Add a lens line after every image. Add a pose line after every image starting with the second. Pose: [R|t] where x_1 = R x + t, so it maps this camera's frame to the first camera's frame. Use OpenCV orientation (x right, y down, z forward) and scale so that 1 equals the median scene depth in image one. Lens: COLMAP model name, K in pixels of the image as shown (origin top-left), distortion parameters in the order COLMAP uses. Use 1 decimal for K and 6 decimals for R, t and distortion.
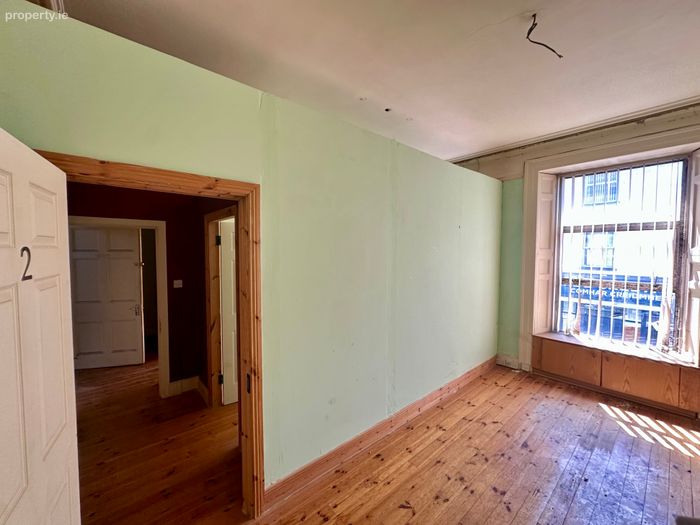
lens RADIAL K [[281.0, 0, 352.9], [0, 281.0, 259.8], [0, 0, 1]] dist [0.000708, -0.000202]
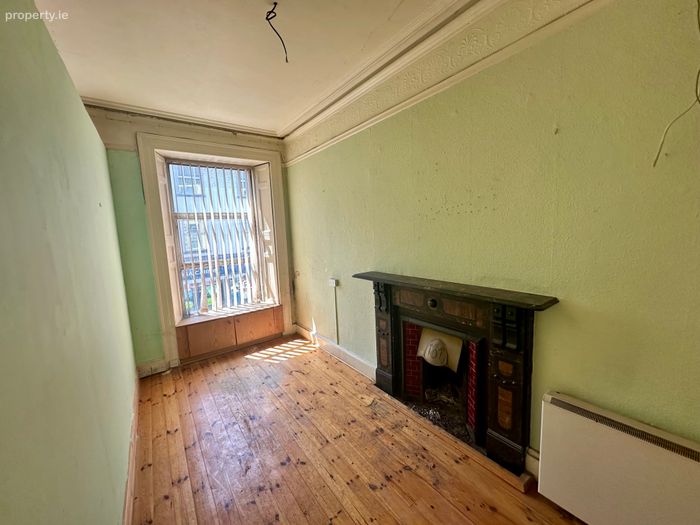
lens RADIAL K [[281.0, 0, 347.7], [0, 281.0, 260.1], [0, 0, 1]] dist [0.000708, -0.000202]
pose [[0.081930, -0.121966, 0.989147, -0.257096], [0.075257, 0.990407, 0.115888, -0.024608], [-0.993793, 0.064946, 0.090323, 0.377104]]
